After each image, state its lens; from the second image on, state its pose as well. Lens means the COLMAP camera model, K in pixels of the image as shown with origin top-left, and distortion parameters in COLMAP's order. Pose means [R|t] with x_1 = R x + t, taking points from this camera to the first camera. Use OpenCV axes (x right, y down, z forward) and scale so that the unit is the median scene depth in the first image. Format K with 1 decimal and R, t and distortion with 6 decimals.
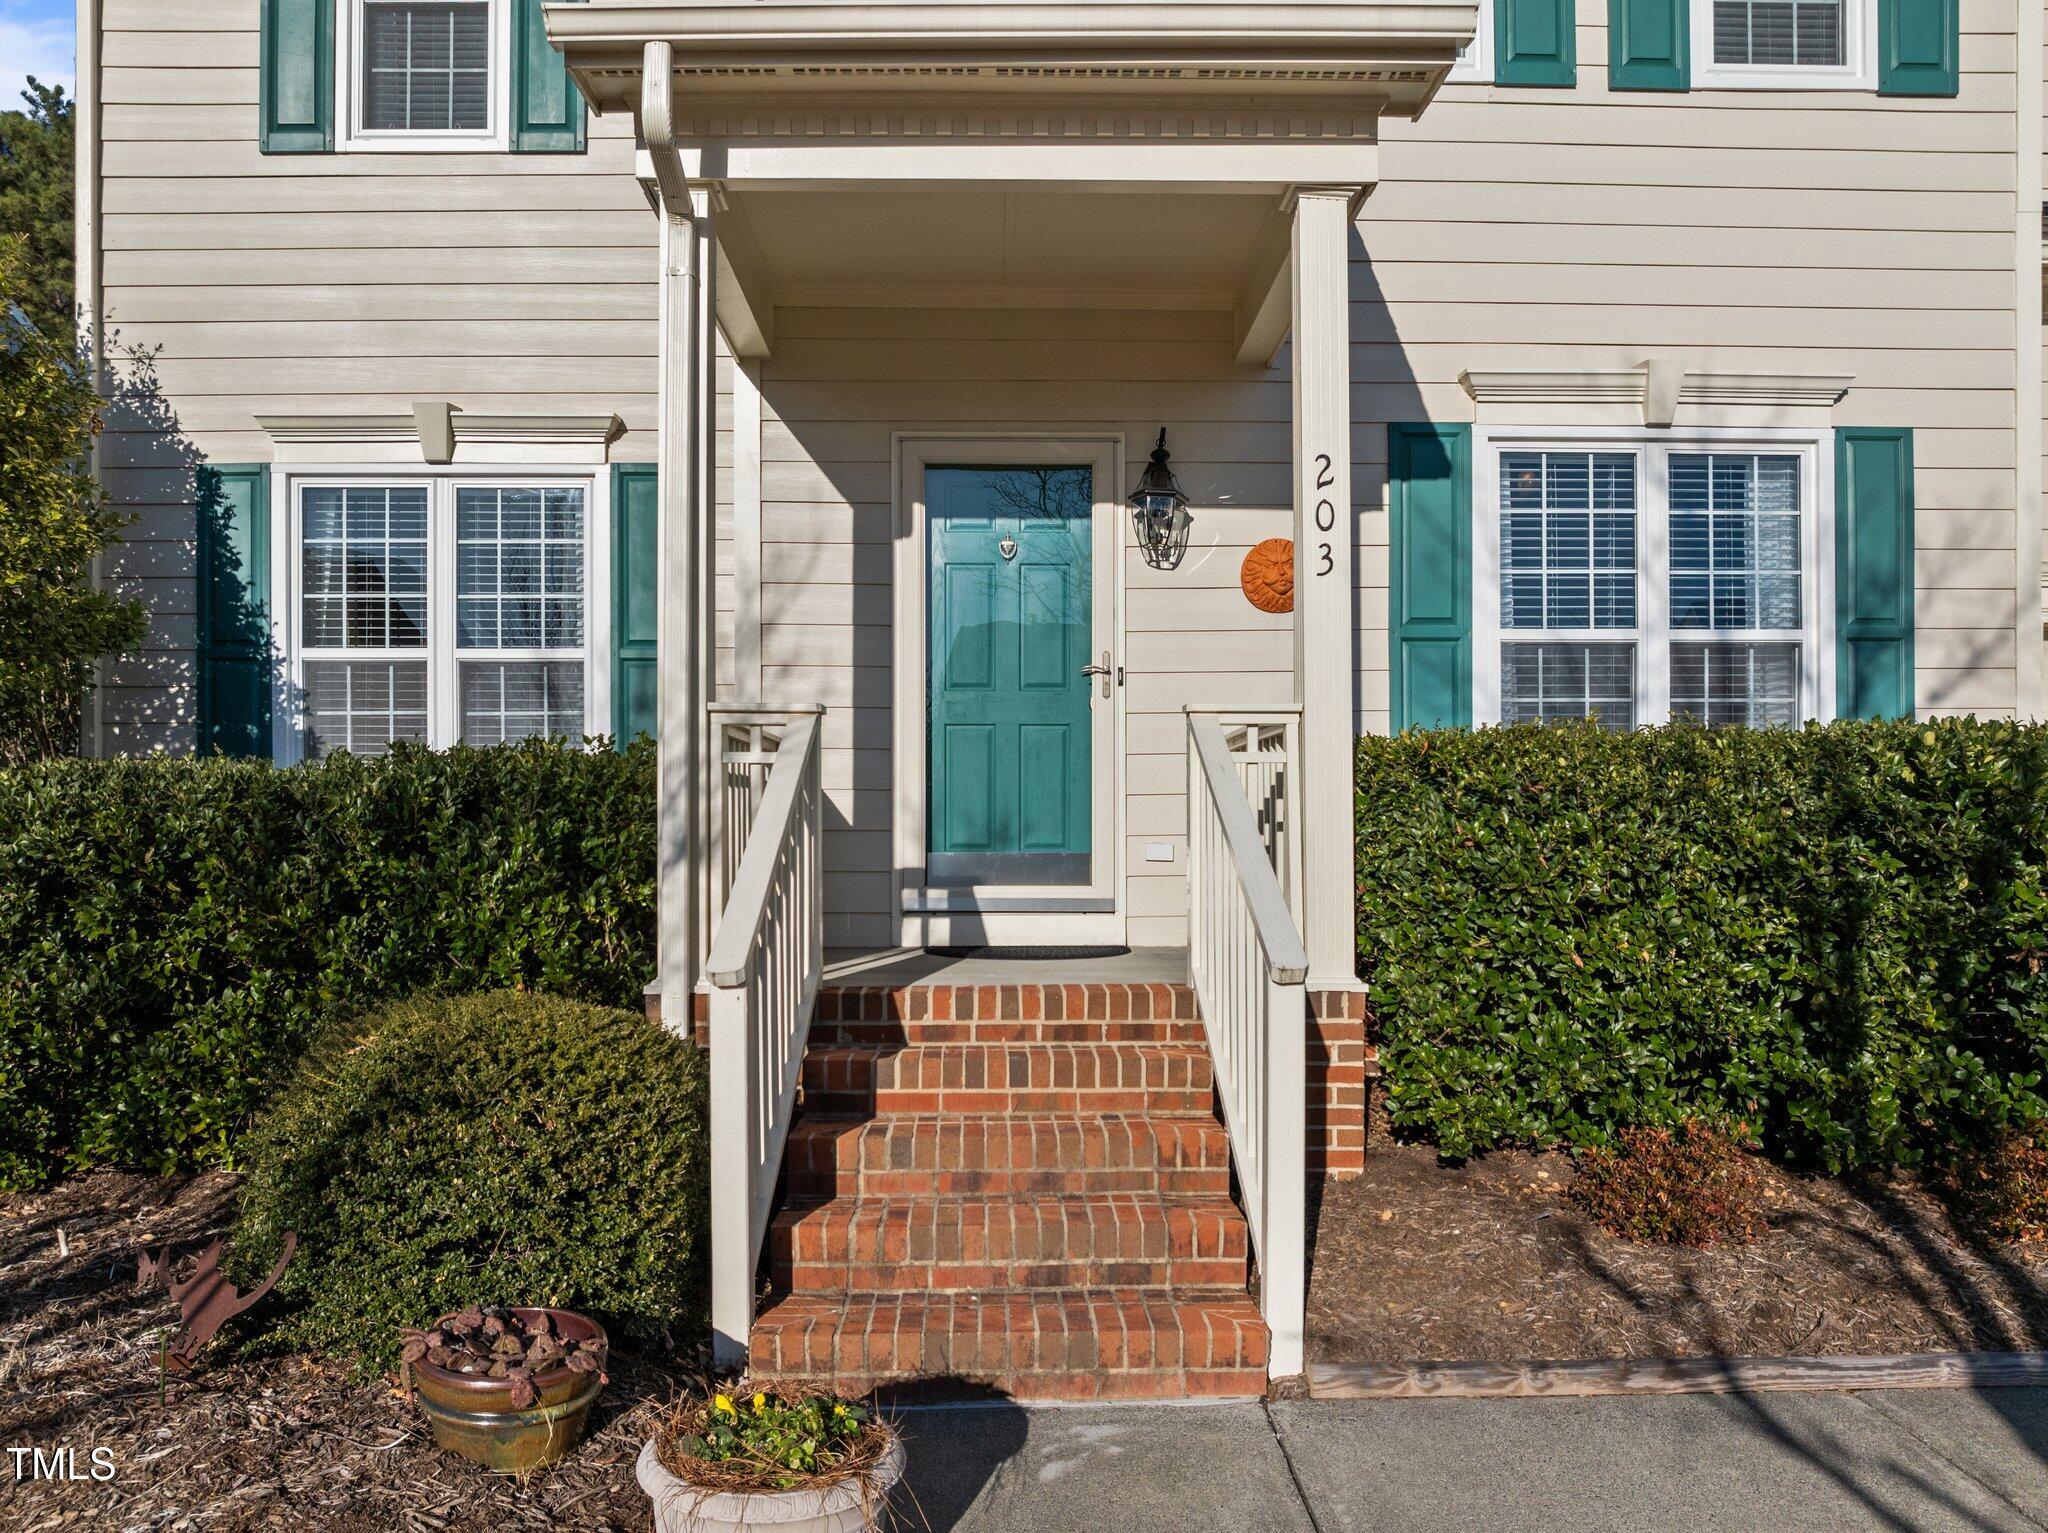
lens RADIAL K [[1497.3, 0, 1022.6], [0, 1497.3, 814.5], [0, 0, 1]] dist [-0.048271, 0.035497]
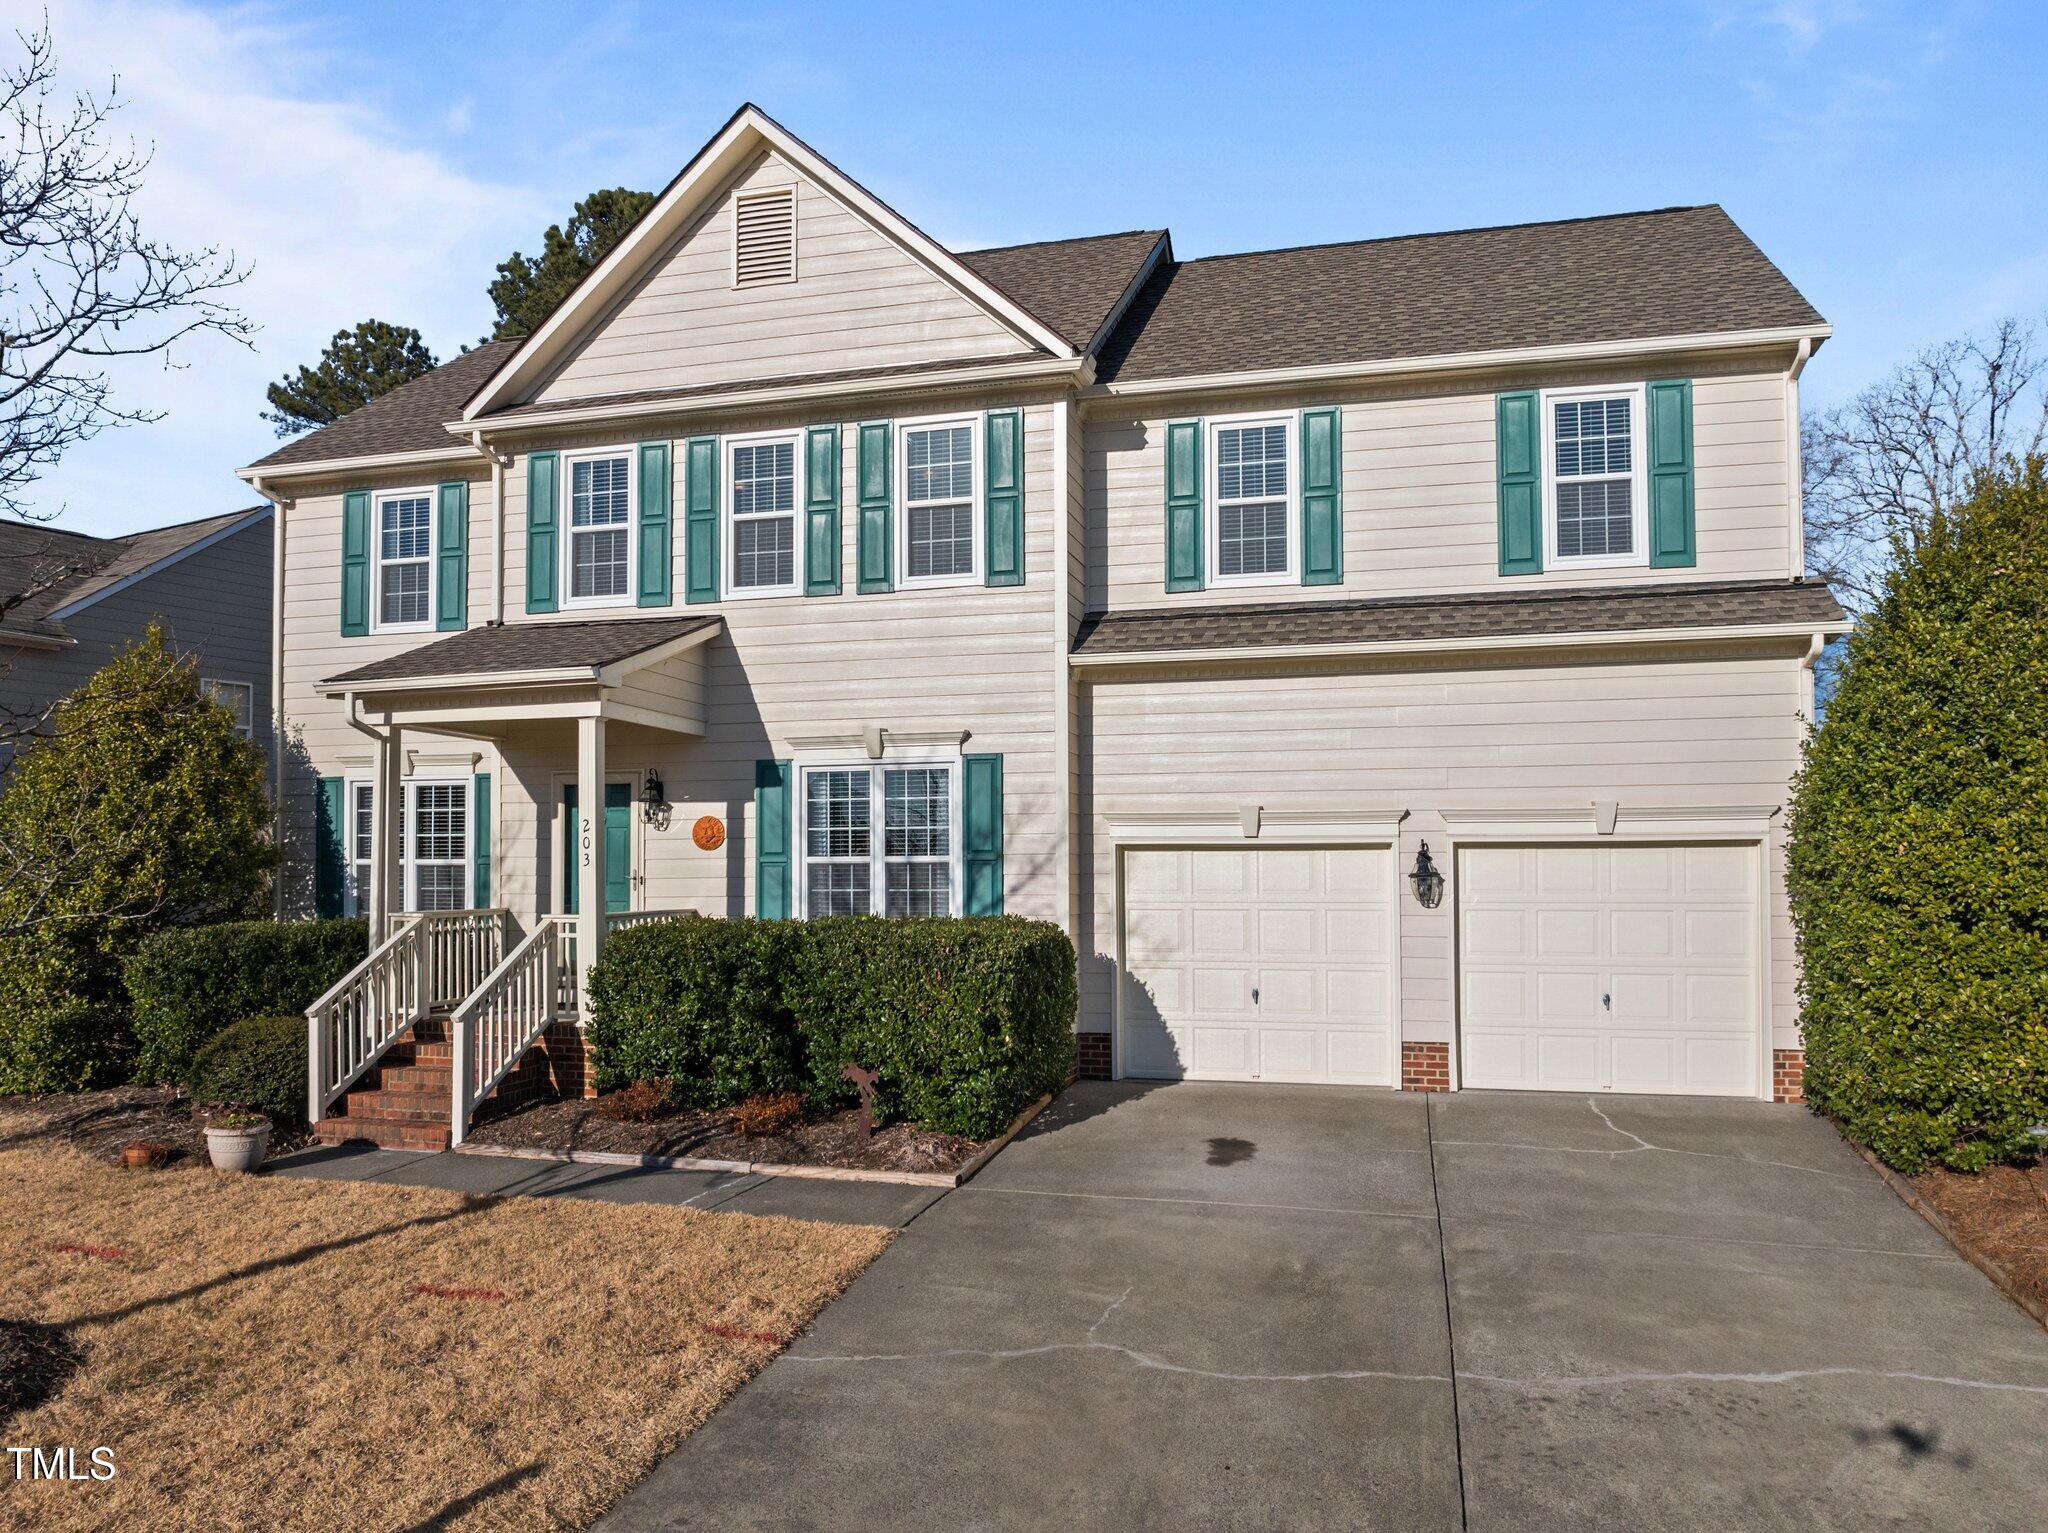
lens RADIAL K [[1473.5, 0, 1017.8], [0, 1473.5, 807.1], [0, 0, 1]] dist [-0.034230, -0.007696]
pose [[0.957828, -0.013504, -0.287026, 1.194001], [0.004478, 0.999475, -0.032079, -0.127070], [0.287308, 0.029441, 0.957386, -0.886505]]
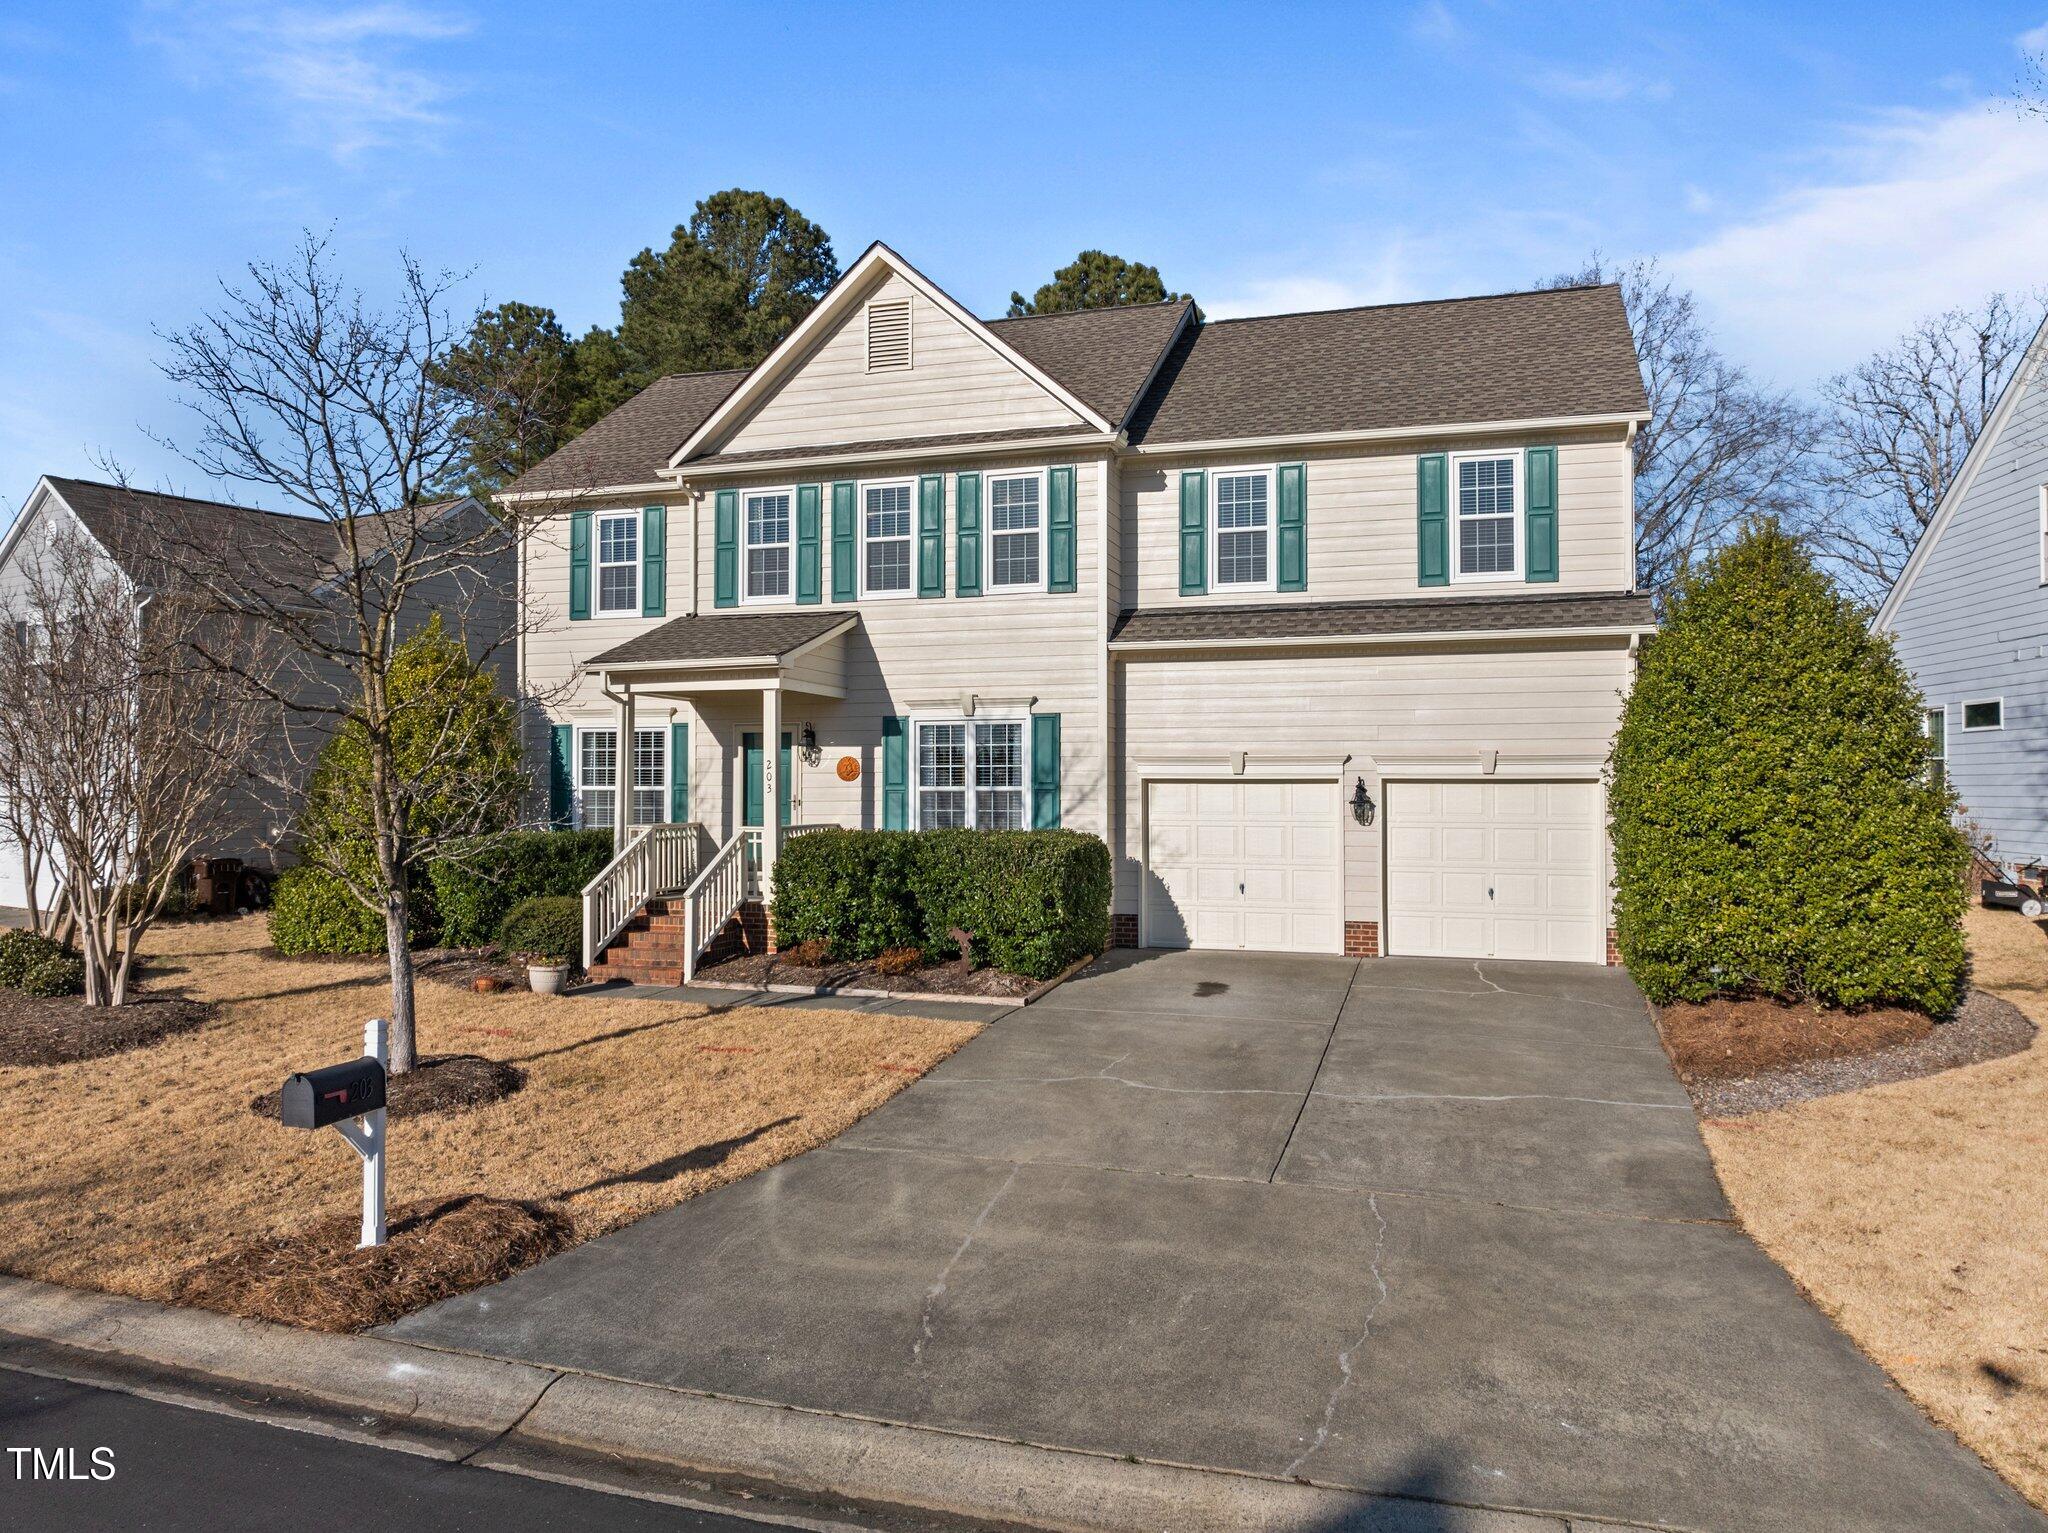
lens RADIAL K [[1452.1, 0, 1022.2], [0, 1452.1, 734.9], [0, 0, 1]] dist [-0.022125, -0.004364]
pose [[0.942366, -0.009582, -0.334448, 1.450156], [-0.000091, 0.999582, -0.028896, -0.143595], [0.334585, 0.027261, 0.941971, -1.586816]]
